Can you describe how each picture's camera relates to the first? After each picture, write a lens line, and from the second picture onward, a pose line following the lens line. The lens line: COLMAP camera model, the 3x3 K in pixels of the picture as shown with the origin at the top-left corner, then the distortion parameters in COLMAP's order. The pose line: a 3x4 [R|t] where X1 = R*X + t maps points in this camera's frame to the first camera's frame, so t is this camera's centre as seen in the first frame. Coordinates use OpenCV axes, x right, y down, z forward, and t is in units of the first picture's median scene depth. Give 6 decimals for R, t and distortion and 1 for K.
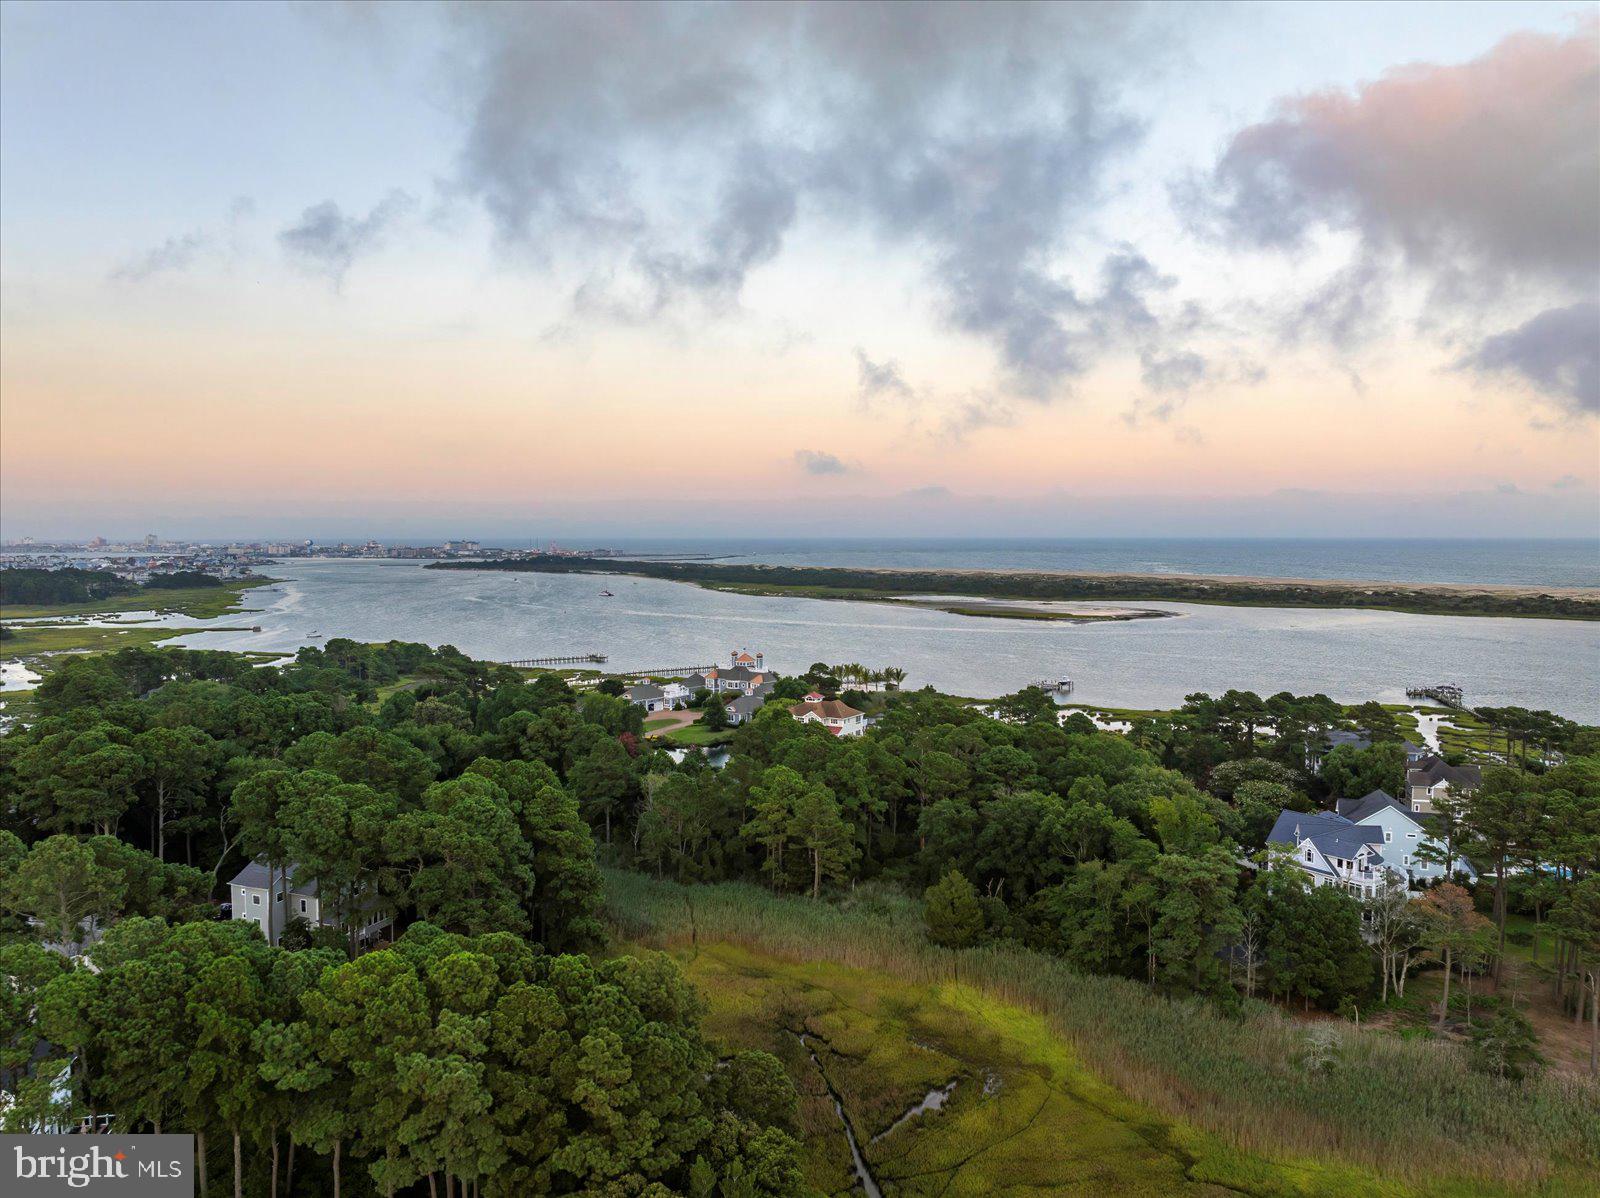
lens RADIAL K [[1103.4, 0, 821.5], [0, 1103.4, 601.3], [0, 0, 1]] dist [-0.040474, 0.000763]
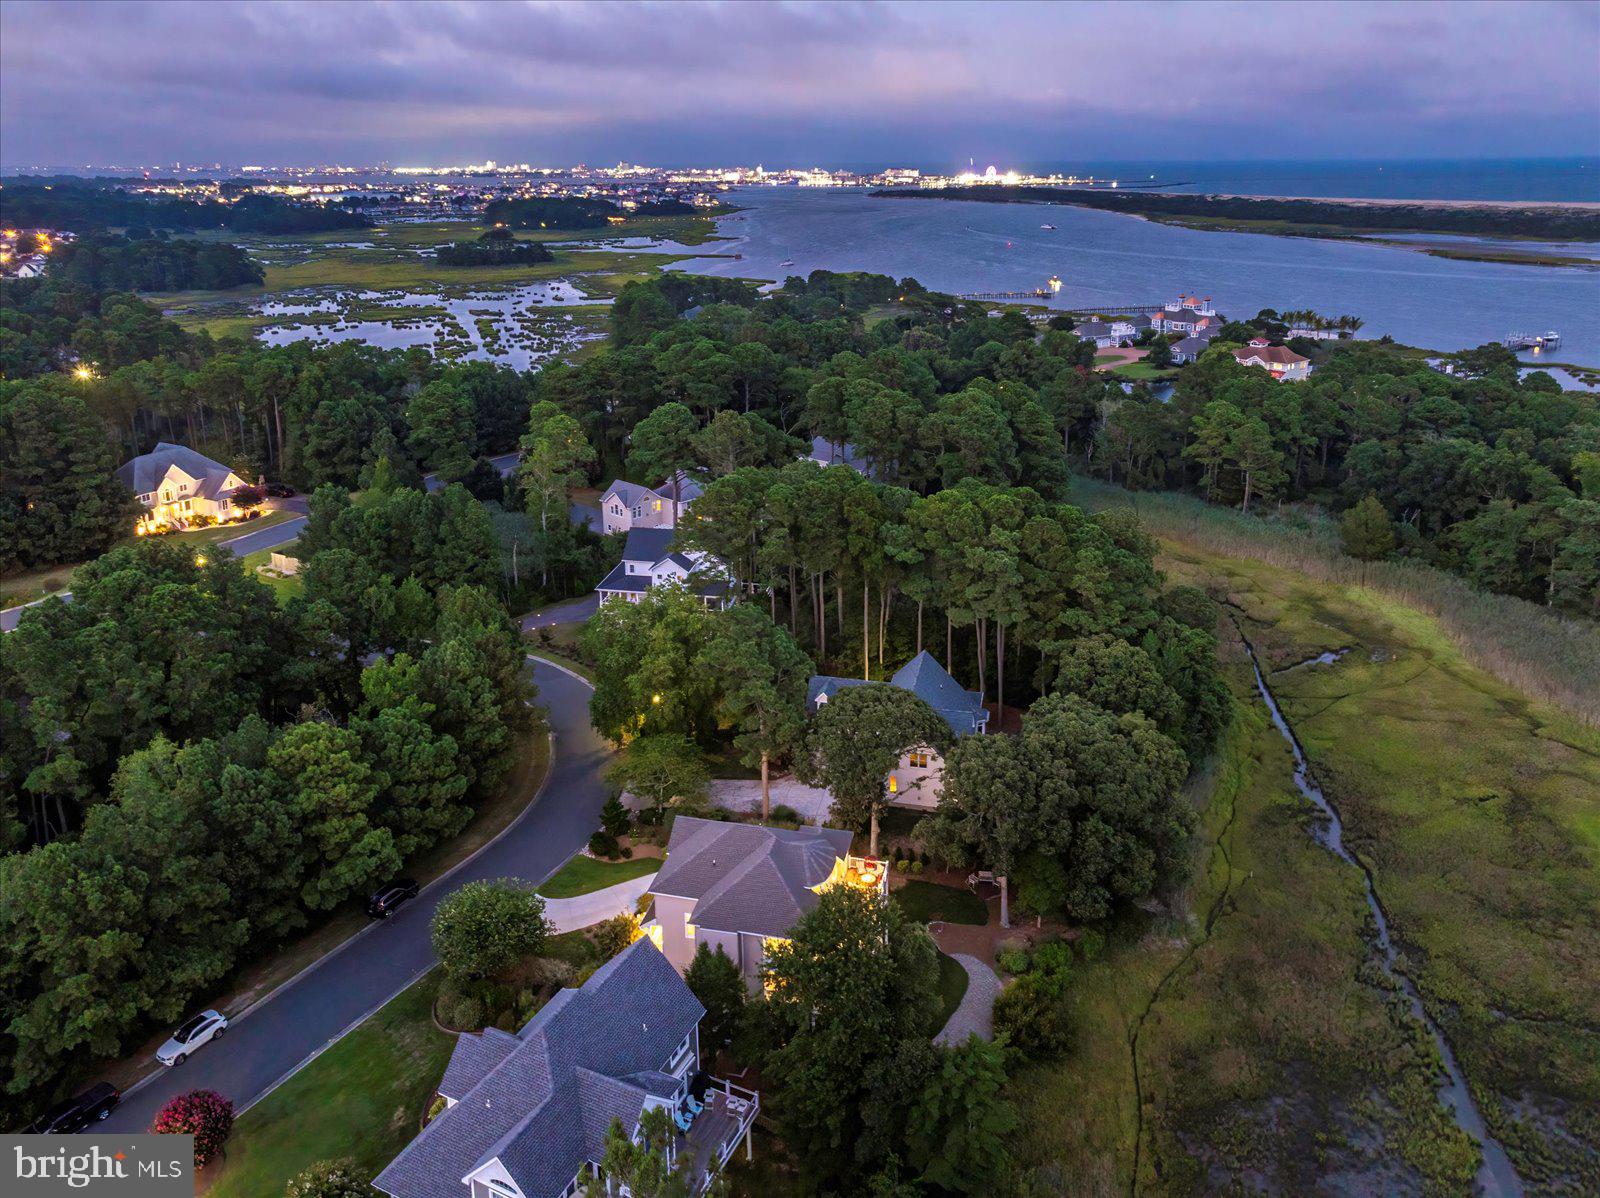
lens RADIAL K [[1177.3, 0, 800.9], [0, 1177.3, 409.3], [0, 0, 1]] dist [0.002636, -0.004759]
pose [[0.926244, 0.071922, -0.369999, 0.013891], [-0.013625, 0.987373, 0.157824, -0.035698], [0.376678, -0.141143, 0.915529, -0.342451]]
